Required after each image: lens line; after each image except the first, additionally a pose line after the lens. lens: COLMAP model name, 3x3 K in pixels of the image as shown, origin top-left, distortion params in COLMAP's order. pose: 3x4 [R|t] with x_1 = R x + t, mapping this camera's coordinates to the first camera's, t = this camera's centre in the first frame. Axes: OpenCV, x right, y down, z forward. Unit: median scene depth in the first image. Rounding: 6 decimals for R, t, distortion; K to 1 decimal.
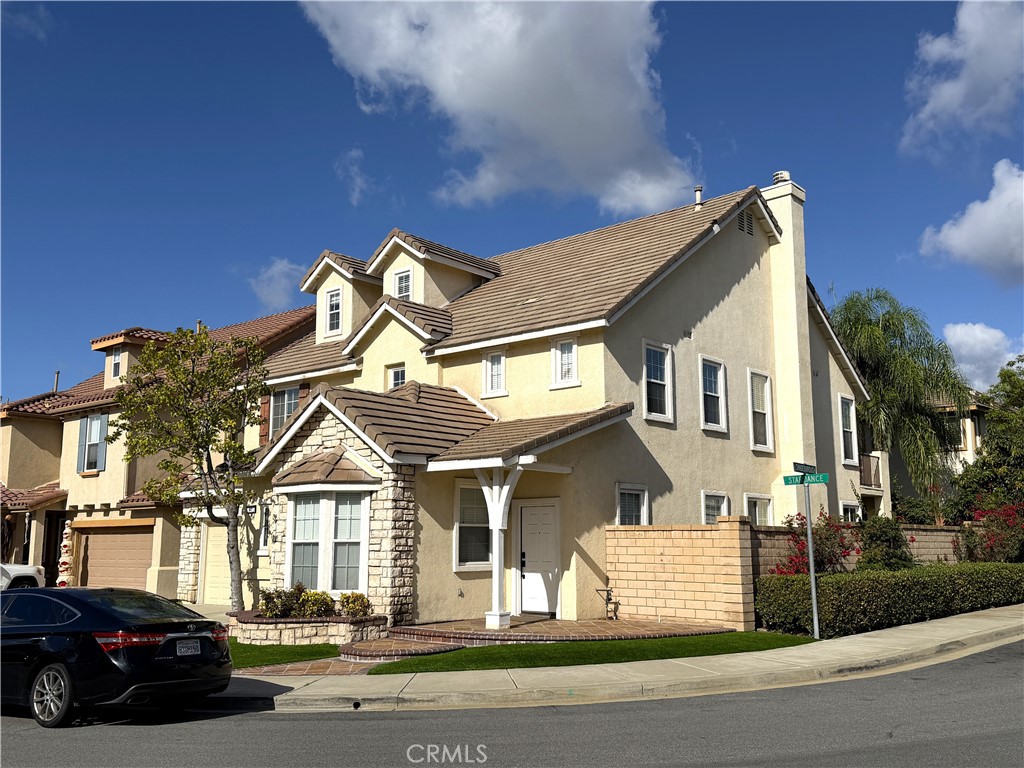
lens RADIAL K [[972.1, 0, 510.3], [0, 972.1, 381.4], [0, 0, 1]] dist [0.118427, 0.000000]
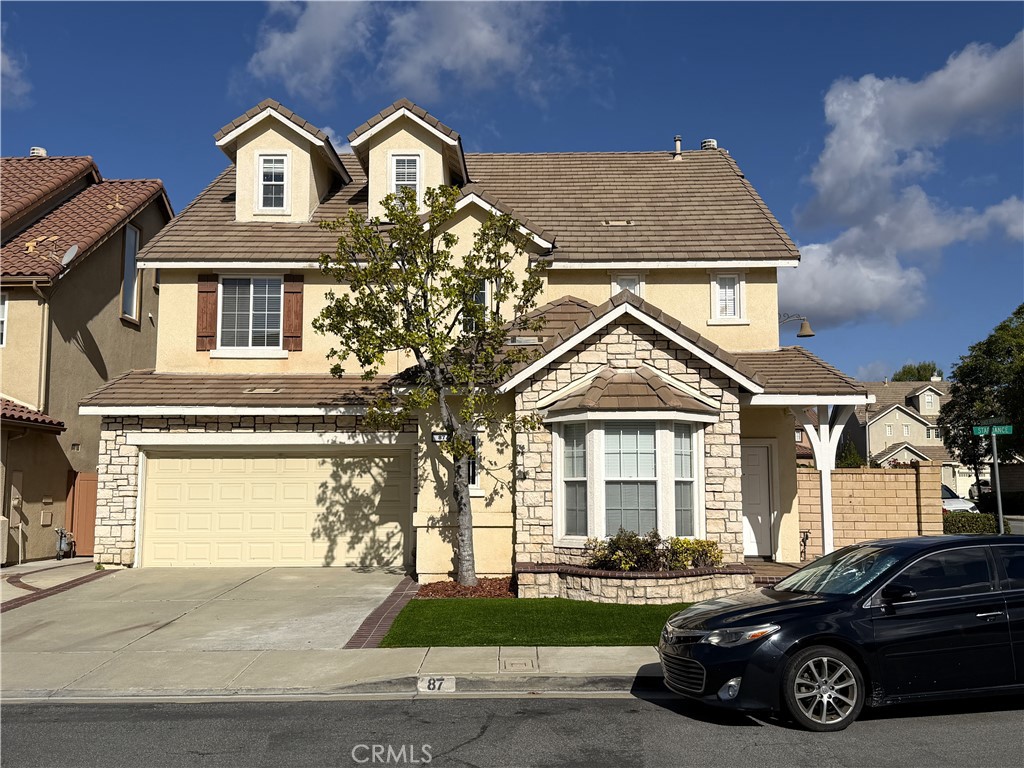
lens RADIAL K [[972.1, 0, 511.1], [0, 972.1, 385.9], [0, 0, 1]] dist [0.118427, 0.000000]
pose [[0.765053, 0.070531, 0.640093, -0.798254], [-0.107631, 0.994007, 0.019115, 0.078754], [-0.634909, -0.083517, 0.768060, 0.432890]]
